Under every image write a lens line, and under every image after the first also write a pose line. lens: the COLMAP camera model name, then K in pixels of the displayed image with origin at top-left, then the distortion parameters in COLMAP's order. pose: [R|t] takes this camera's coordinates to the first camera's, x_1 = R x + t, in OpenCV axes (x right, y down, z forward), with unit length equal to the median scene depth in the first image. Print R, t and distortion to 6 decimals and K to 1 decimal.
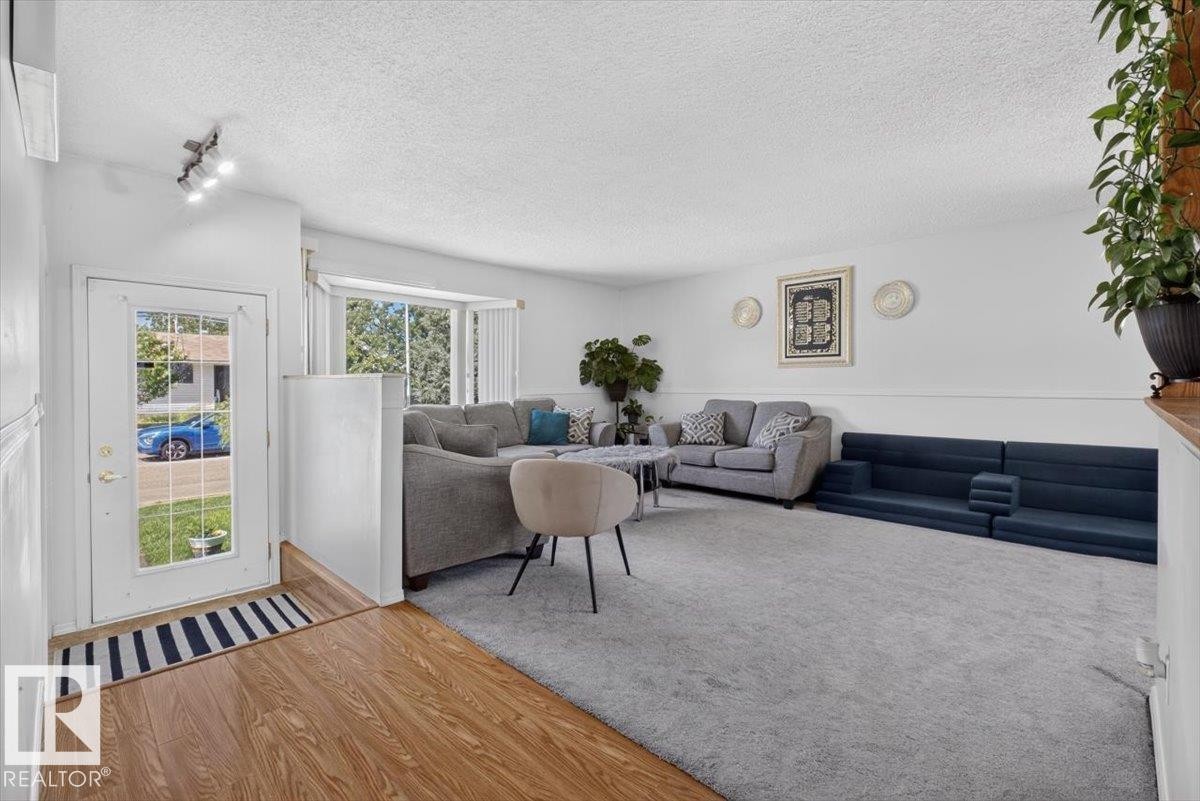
lens RADIAL K [[533.1, 0, 602.2], [0, 533.1, 393.2], [0, 0, 1]] dist [-0.010592, 0.003243]
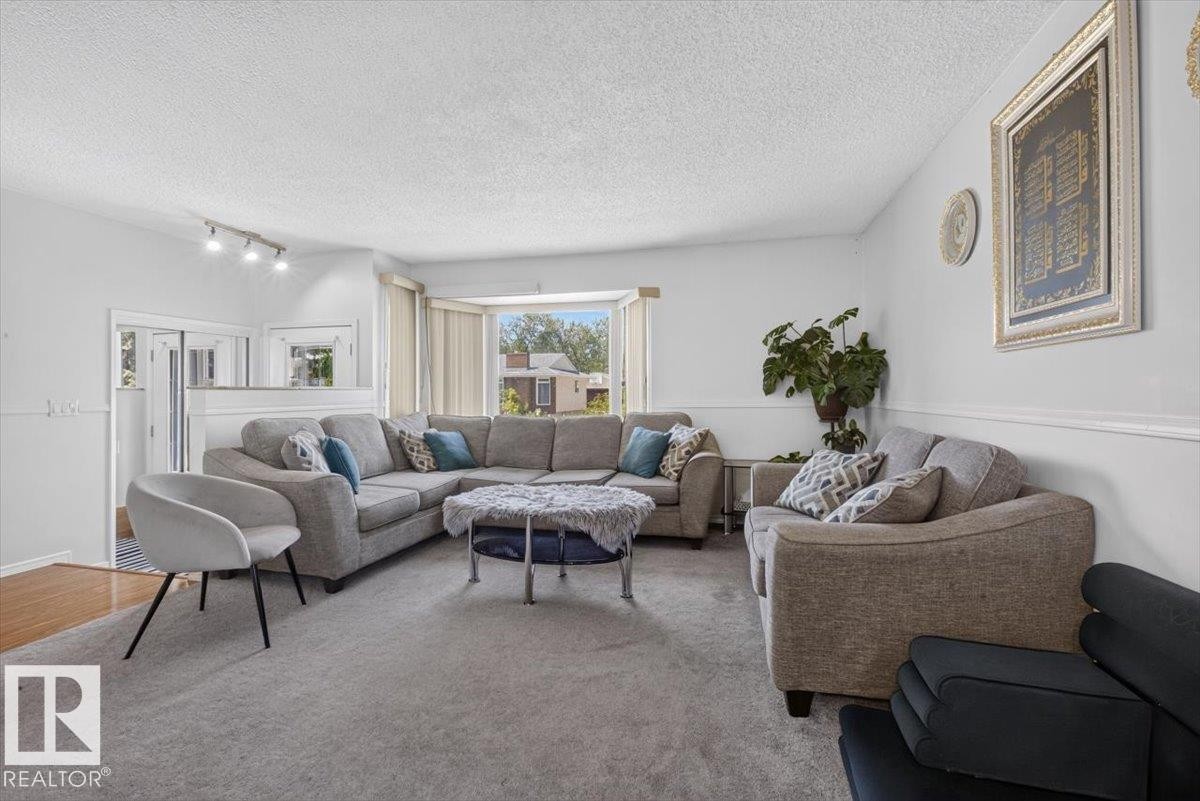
lens RADIAL K [[533.1, 0, 599.0], [0, 533.1, 390.9], [0, 0, 1]] dist [-0.010592, 0.003243]
pose [[0.505549, -0.003215, -0.862792, 0.523813], [-0.011420, 0.999881, -0.010417, -0.012666], [0.862722, 0.015119, 0.505452, 0.571058]]
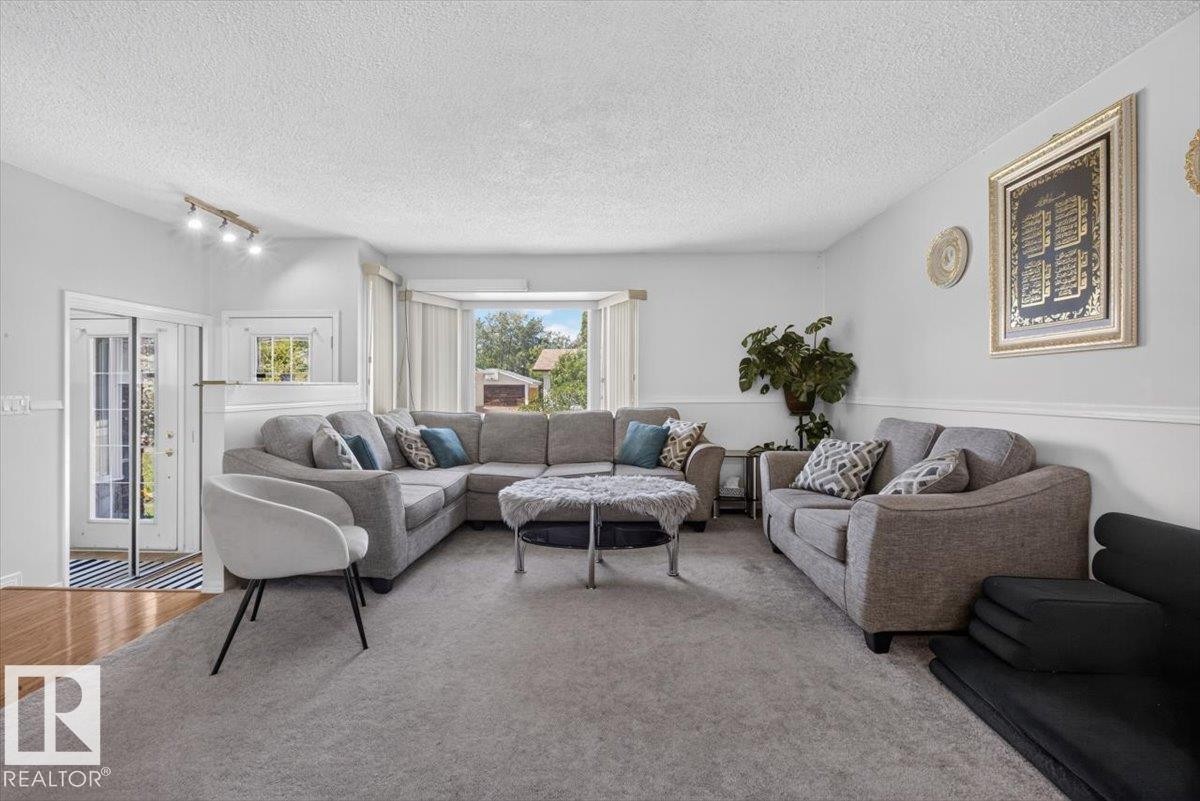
lens RADIAL K [[533.1, 0, 599.0], [0, 533.1, 391.5], [0, 0, 1]] dist [-0.010592, 0.003243]
pose [[0.676837, 0.004993, -0.736116, 0.452956], [-0.013113, 0.999900, -0.005275, -0.010223], [0.736016, 0.013223, 0.676835, 0.412164]]
